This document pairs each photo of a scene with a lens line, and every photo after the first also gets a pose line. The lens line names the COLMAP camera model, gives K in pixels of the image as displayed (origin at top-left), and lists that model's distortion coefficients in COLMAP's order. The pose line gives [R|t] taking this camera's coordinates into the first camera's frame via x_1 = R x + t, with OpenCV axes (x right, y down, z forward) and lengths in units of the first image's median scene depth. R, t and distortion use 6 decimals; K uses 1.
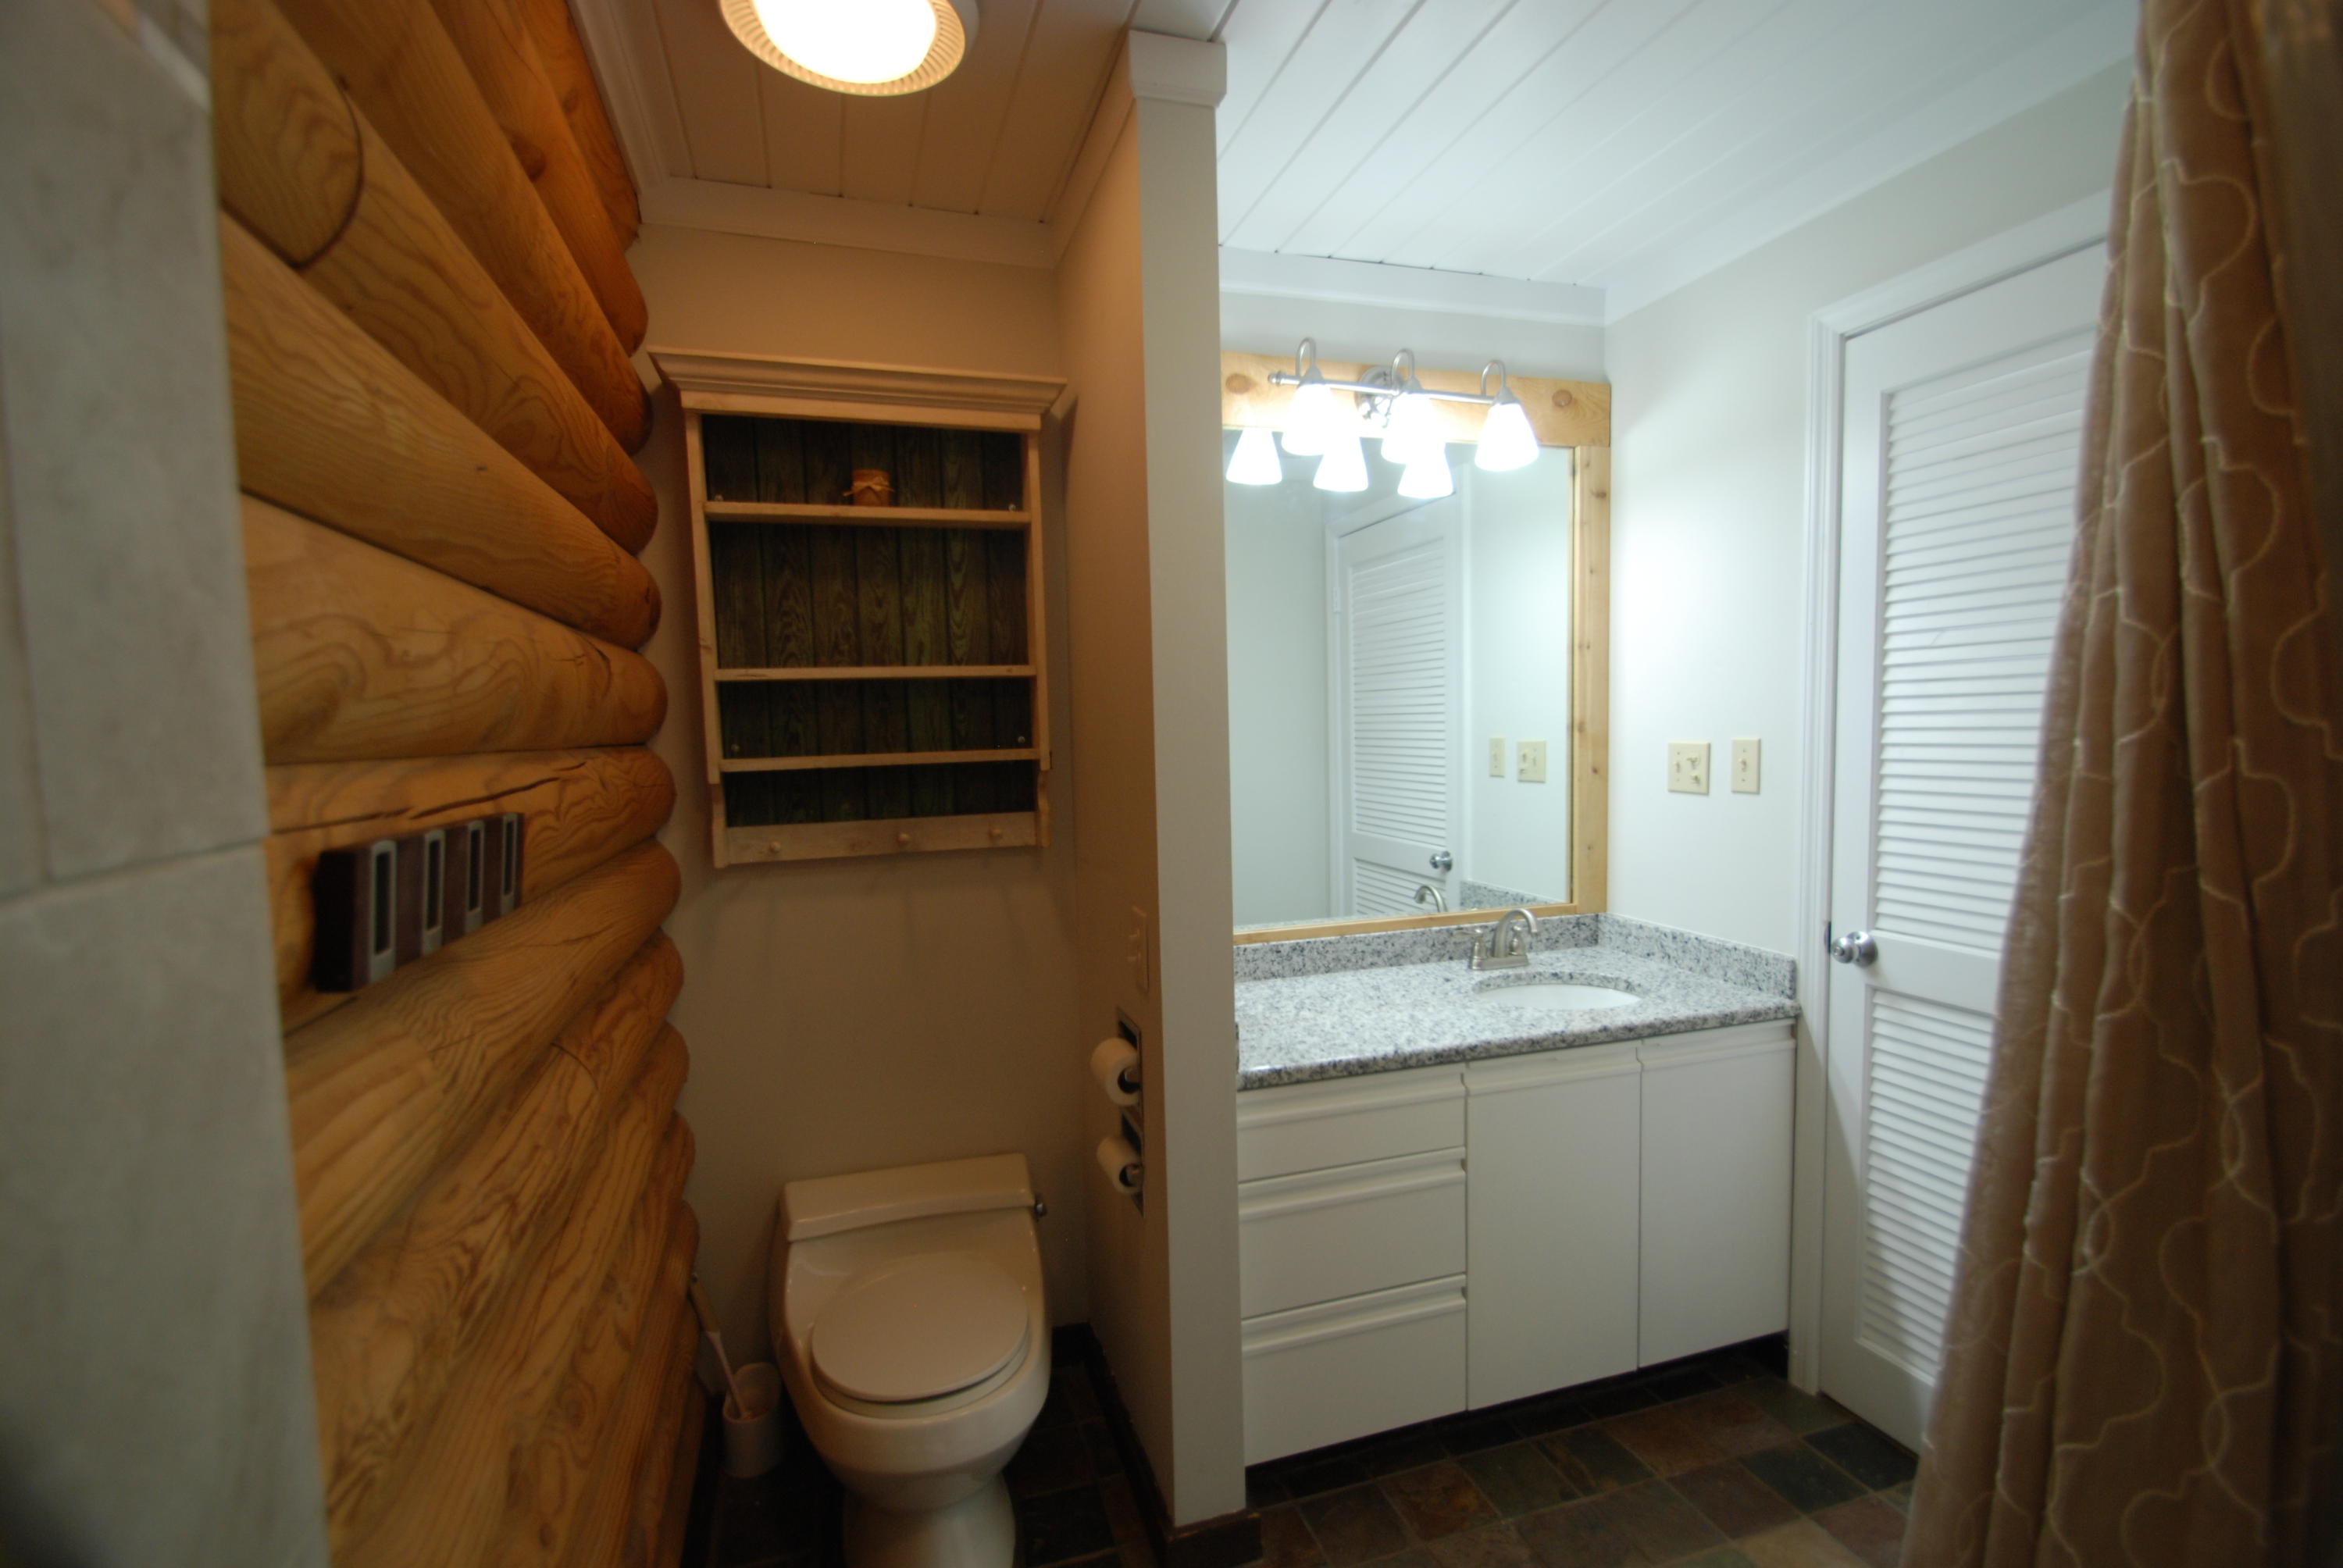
lens RADIAL K [[1030.3, 0, 1153.6], [0, 1030.3, 802.6], [0, 0, 1]] dist [0.016534, -0.019512]
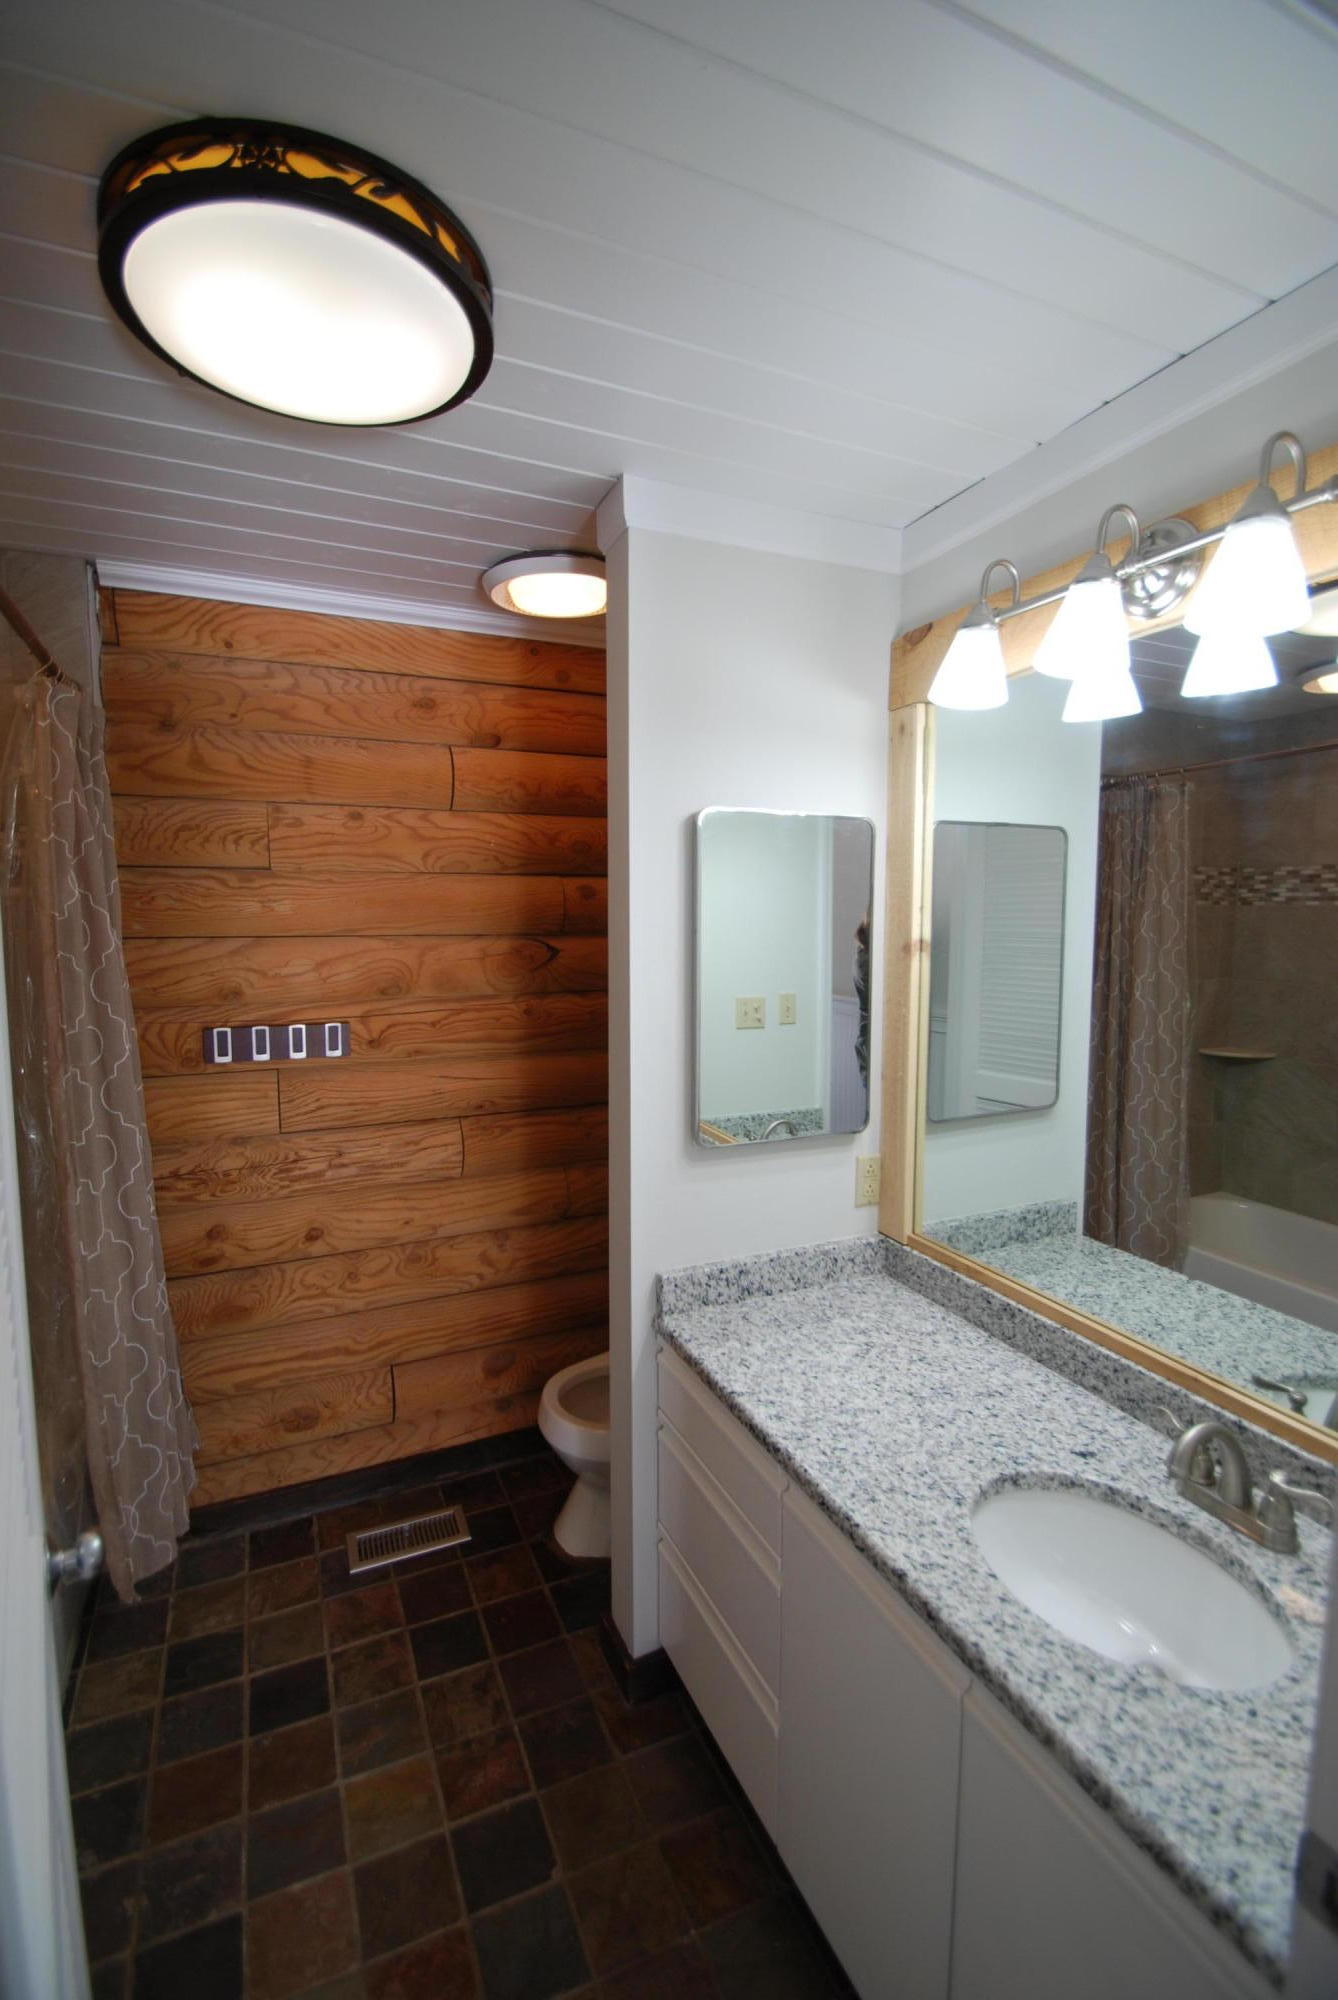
lens RADIAL K [[879.5, 0, 669.0], [0, 879.5, 1000.0], [0, 0, 1]] dist [0.016534, -0.019512]
pose [[0.135328, 0.125841, -0.982777, 0.765884], [-0.081904, 0.989927, 0.115479, -0.161762], [0.987410, 0.064866, 0.144271, 0.625895]]
